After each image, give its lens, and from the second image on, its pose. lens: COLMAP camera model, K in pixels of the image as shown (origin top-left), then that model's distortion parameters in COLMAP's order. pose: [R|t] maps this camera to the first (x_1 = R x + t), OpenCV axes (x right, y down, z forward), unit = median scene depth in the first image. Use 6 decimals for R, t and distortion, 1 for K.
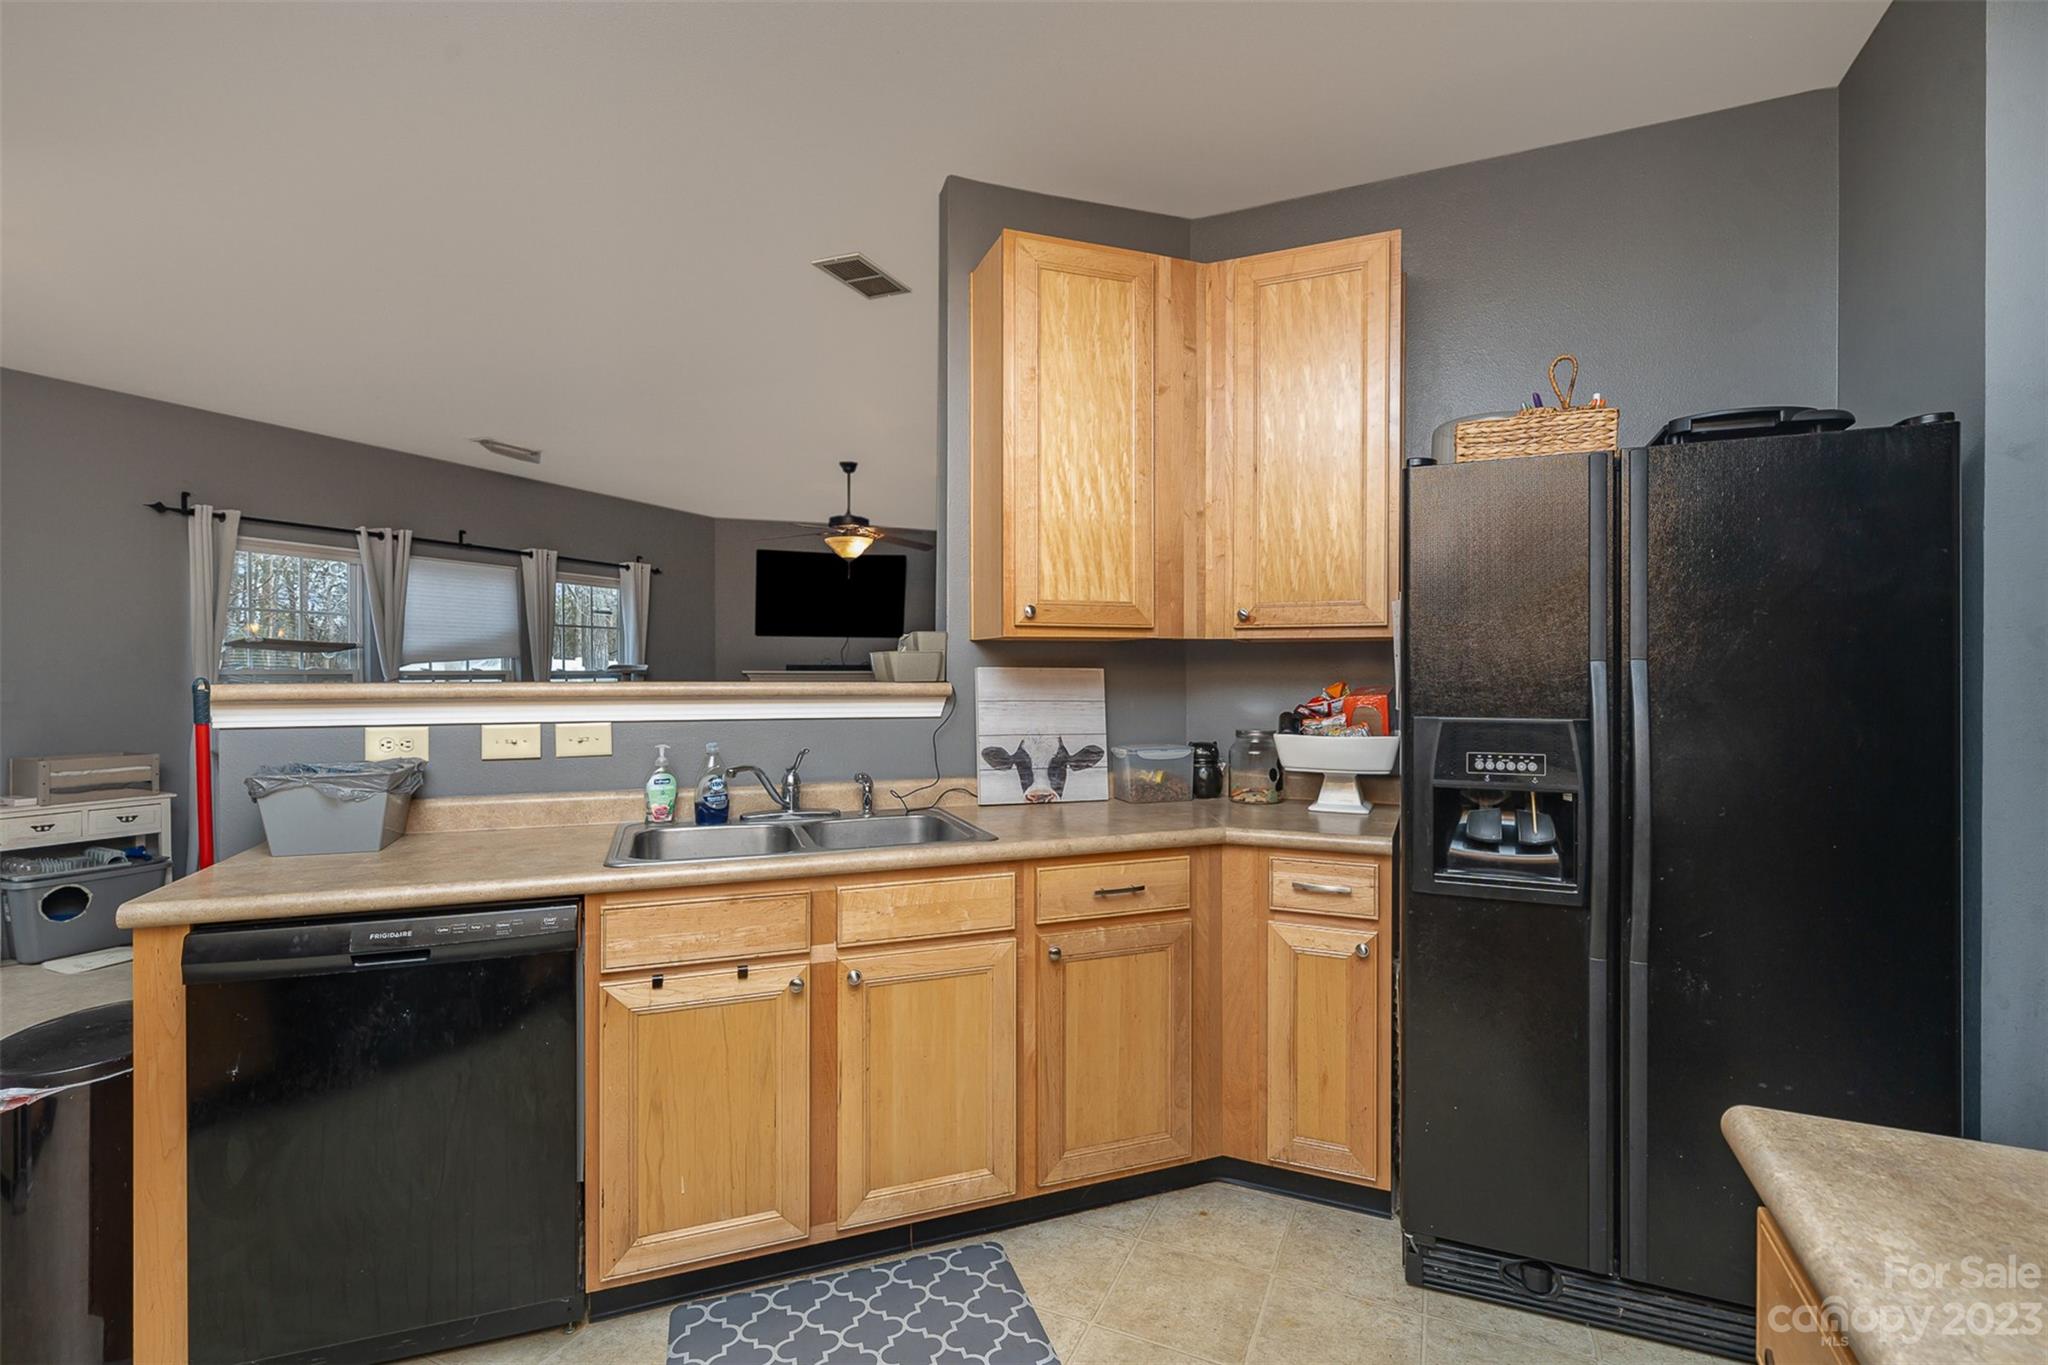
lens RADIAL K [[936.4, 0, 1030.4], [0, 936.4, 674.9], [0, 0, 1]] dist [0.023590, -0.000569]
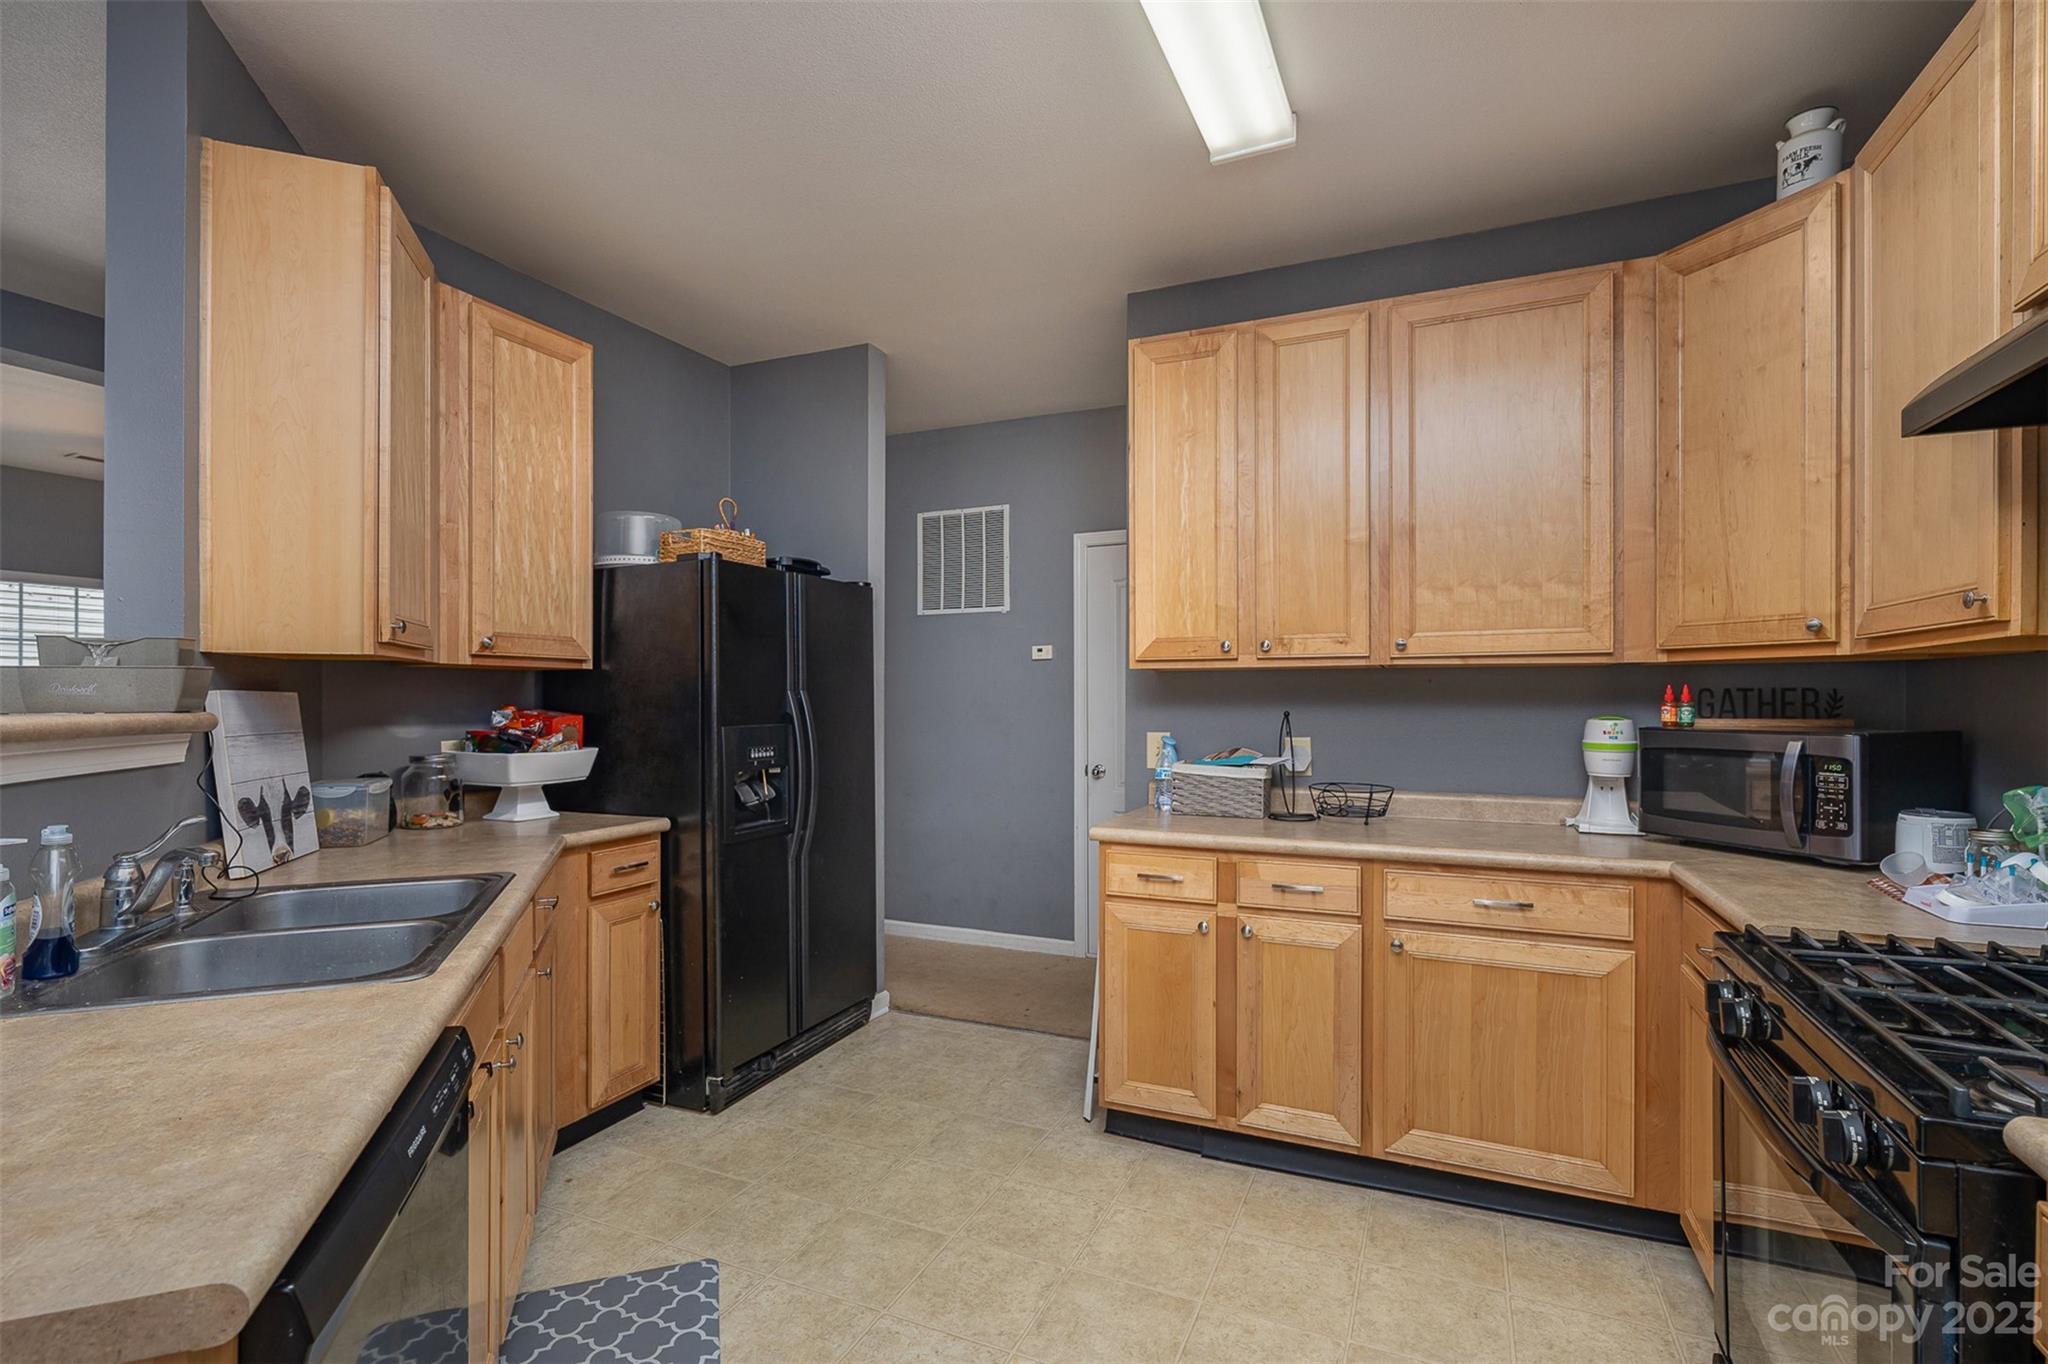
lens RADIAL K [[936.4, 0, 1061.7], [0, 936.4, 693.2], [0, 0, 1]] dist [0.023590, -0.000569]
pose [[-0.038351, 0.013472, 0.999174, -0.802086], [0.003141, 0.999906, -0.013361, 0.007809], [-0.999259, 0.002626, -0.038389, 0.383503]]
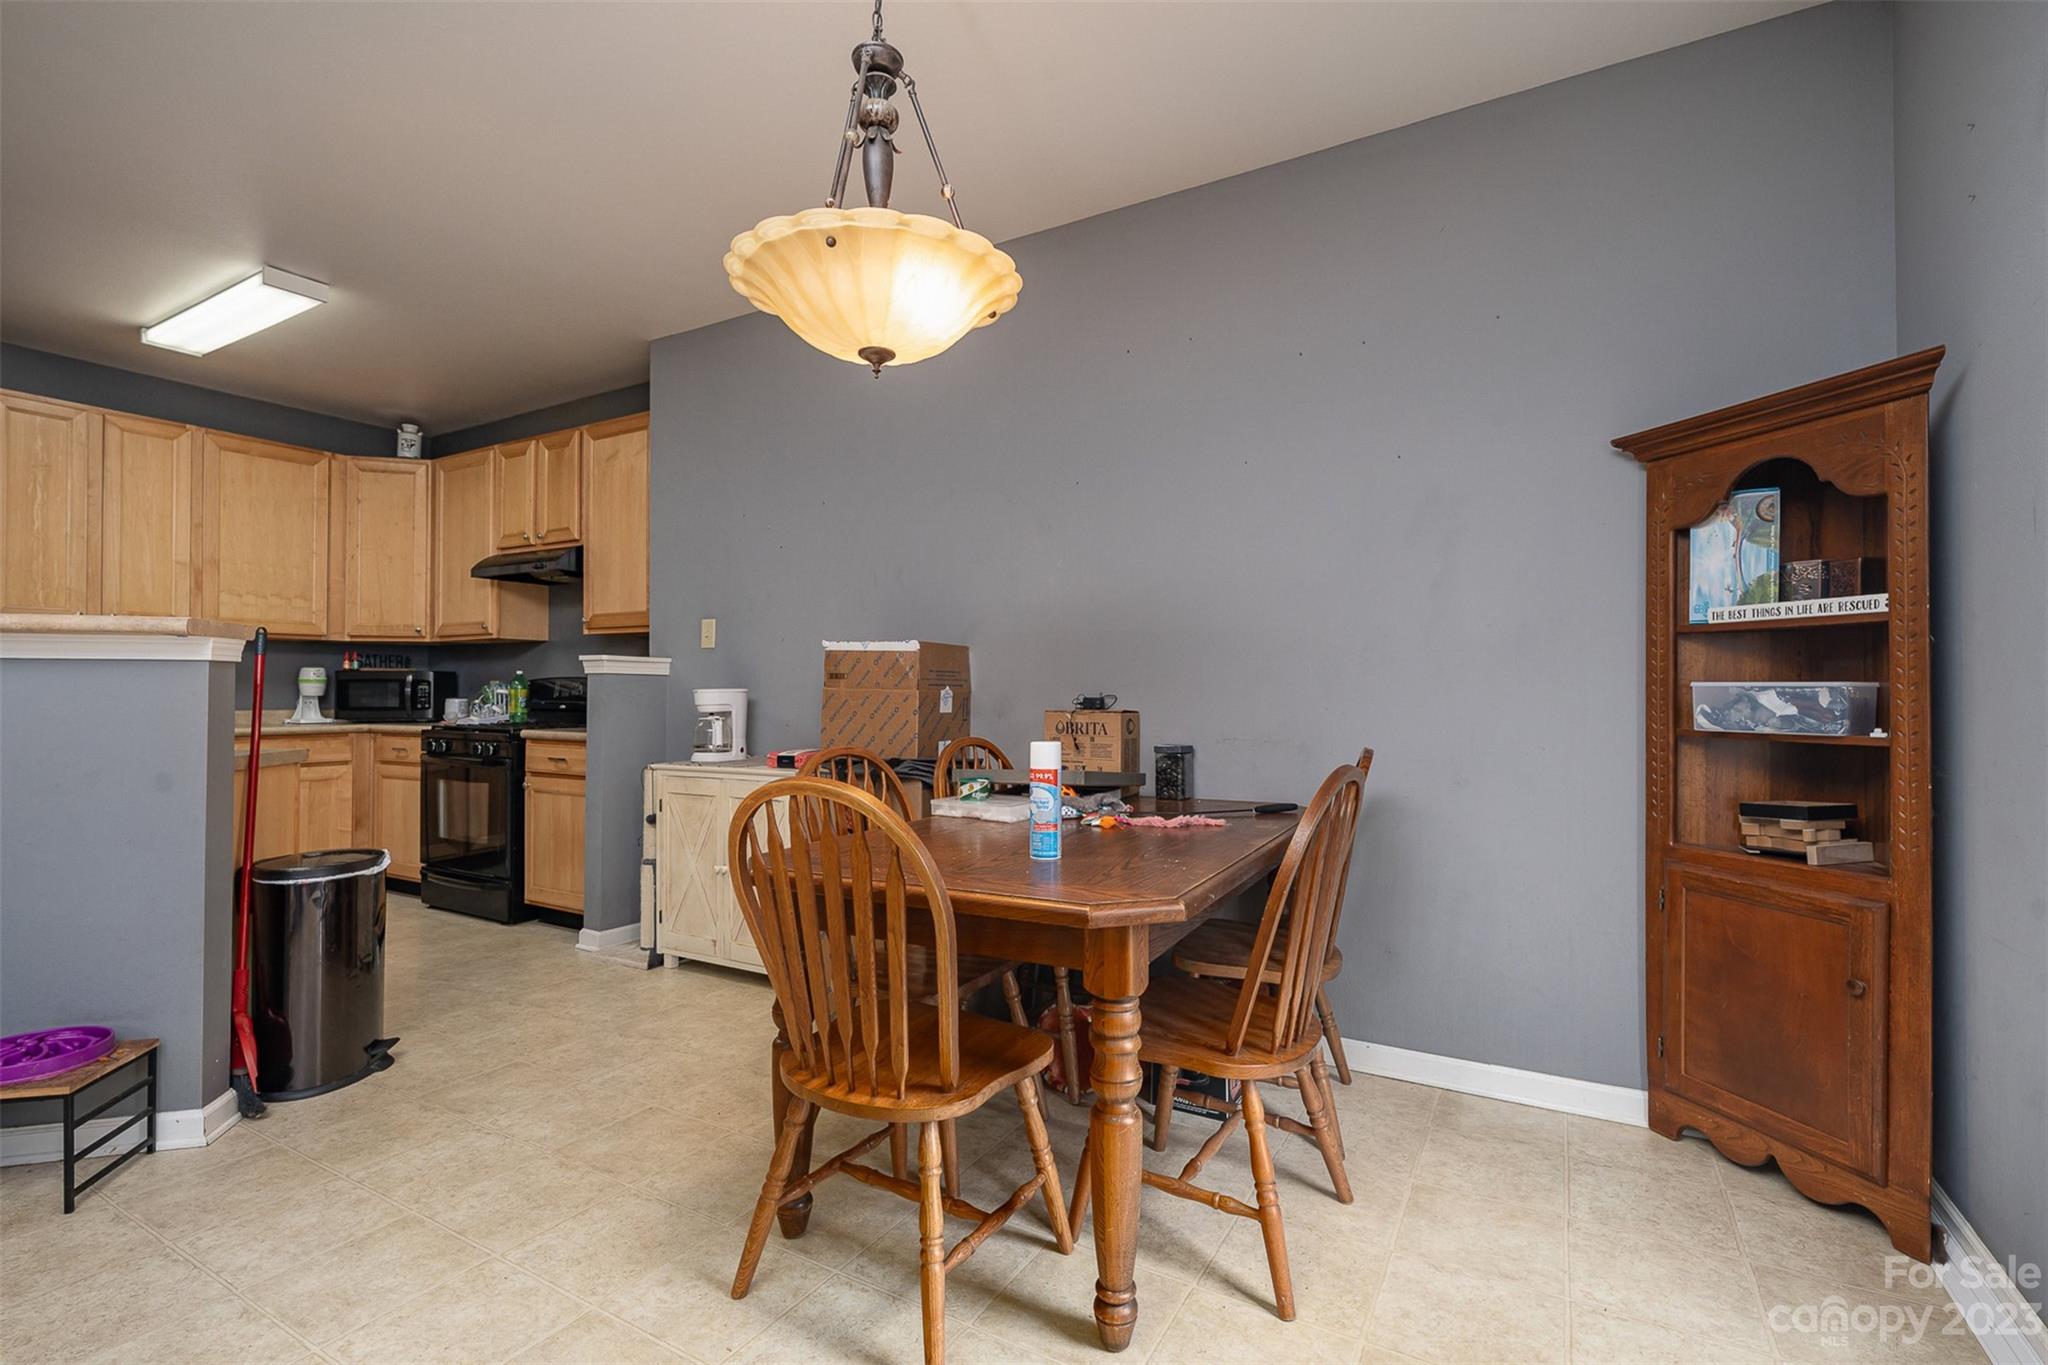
lens RADIAL K [[936.4, 0, 1015.2], [0, 936.4, 674.3], [0, 0, 1]] dist [0.023590, -0.000569]
pose [[-0.995748, -0.000327, 0.092114, -1.581758], [-0.001678, 0.999892, -0.014584, 0.070374], [-0.092099, -0.014676, -0.995642, 1.764027]]
